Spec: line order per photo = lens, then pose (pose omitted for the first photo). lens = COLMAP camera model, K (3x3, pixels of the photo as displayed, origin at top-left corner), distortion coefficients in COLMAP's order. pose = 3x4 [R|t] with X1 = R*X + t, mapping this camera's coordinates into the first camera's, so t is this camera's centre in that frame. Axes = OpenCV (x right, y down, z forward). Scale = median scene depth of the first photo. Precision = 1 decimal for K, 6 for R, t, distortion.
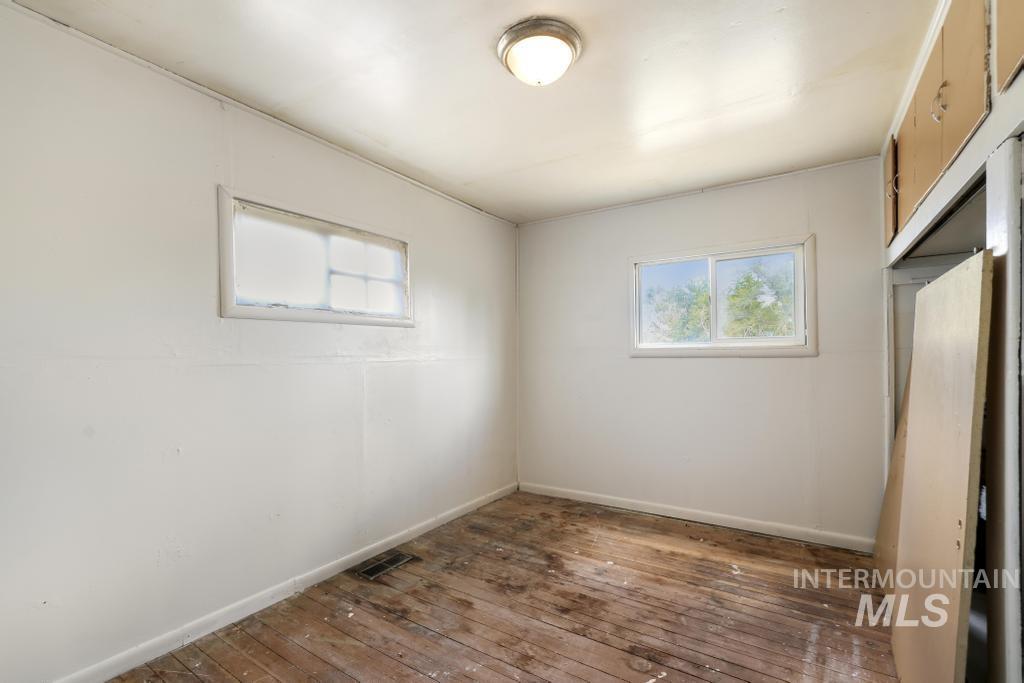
lens RADIAL K [[440.9, 0, 509.8], [0, 440.9, 349.5], [0, 0, 1]] dist [0.006444, -0.000620]
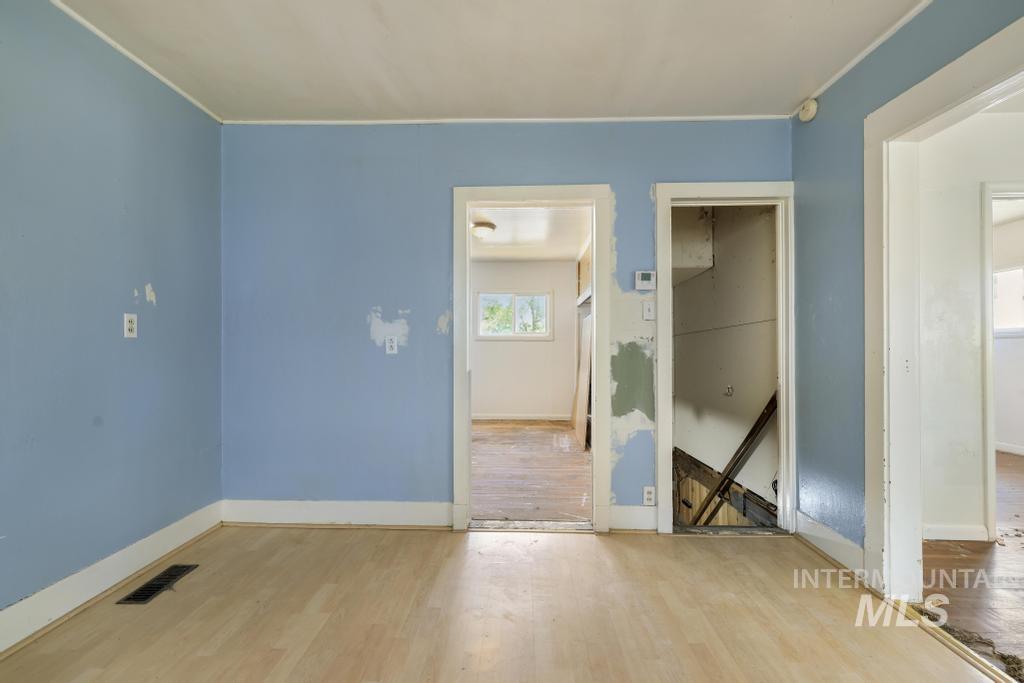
lens RADIAL K [[440.9, 0, 512.6], [0, 440.9, 340.3], [0, 0, 1]] dist [0.006444, -0.000620]
pose [[0.851070, 0.015119, 0.524835, -0.832845], [-0.011755, 0.999883, -0.009742, 0.043677], [-0.524921, 0.002122, 0.851149, -1.015248]]
